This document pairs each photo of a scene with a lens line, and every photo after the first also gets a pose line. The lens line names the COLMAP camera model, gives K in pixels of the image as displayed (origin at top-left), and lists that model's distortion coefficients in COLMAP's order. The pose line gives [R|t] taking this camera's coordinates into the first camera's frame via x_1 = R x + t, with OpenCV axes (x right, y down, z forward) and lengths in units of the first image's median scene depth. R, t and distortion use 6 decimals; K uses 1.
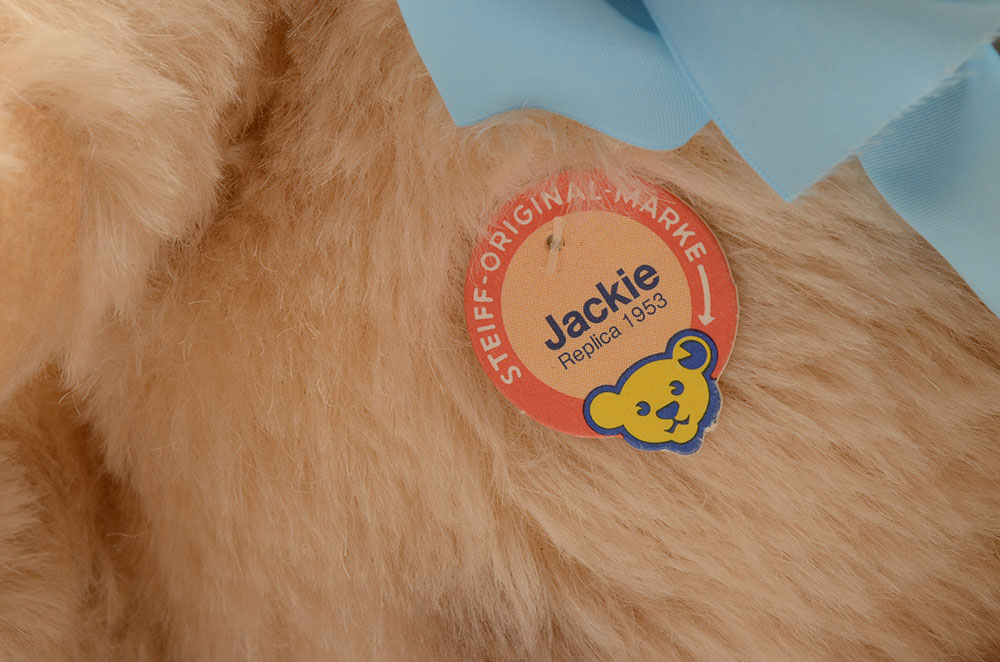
lens RADIAL K [[2246.3, 0, 502.9], [0, 2246.3, 332.2], [0, 0, 1]] dist [0.075368, 0.000000]
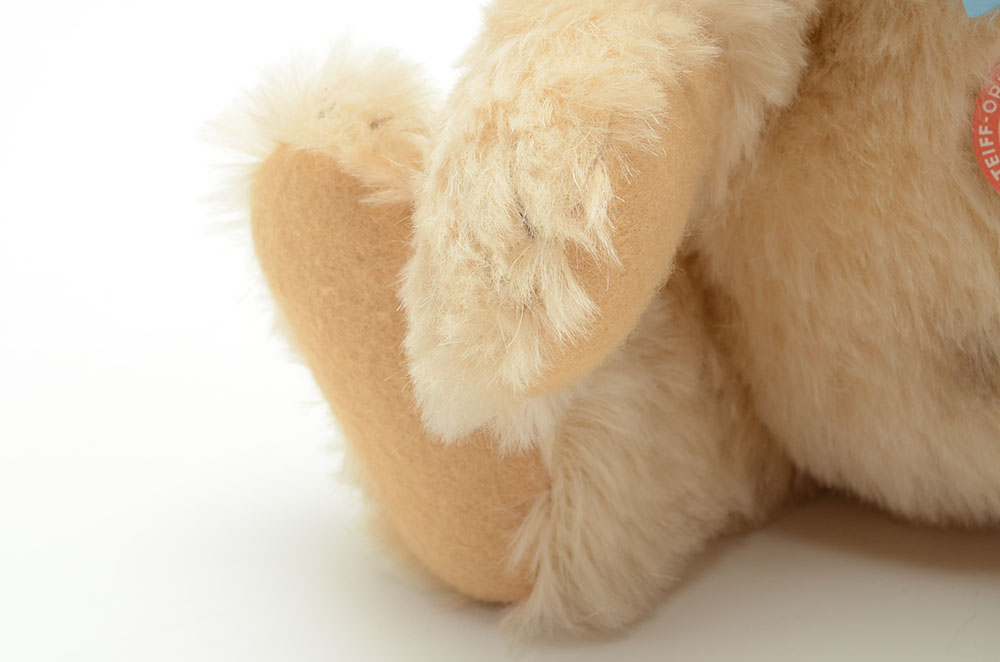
lens RADIAL K [[1903.2, 0, 501.6], [0, 1903.2, 333.4], [0, 0, 1]] dist [0.054405, 0.000000]
pose [[0.989502, -0.071017, -0.125869, -0.175386], [0.071864, 0.997412, 0.002195, 0.091852], [0.125388, -0.011217, 0.992044, -0.299013]]
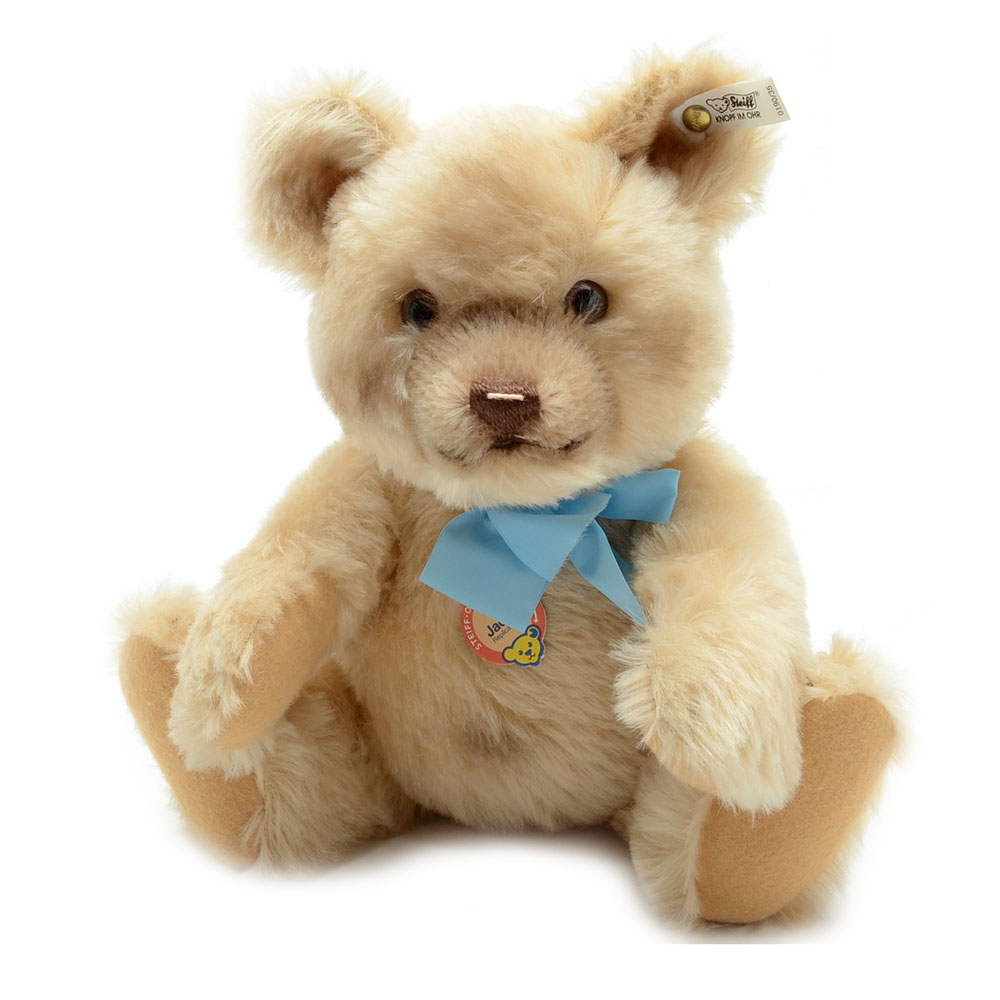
lens RADIAL K [[1720.7, 0, 458.6], [0, 1720.7, 494.3], [0, 0, 1]] dist [-0.064776, 0.000000]
pose [[0.983665, -0.107441, -0.144429, 0.336193], [0.081414, 0.981129, -0.175377, 0.223074], [0.160547, 0.160754, 0.973850, -1.311873]]
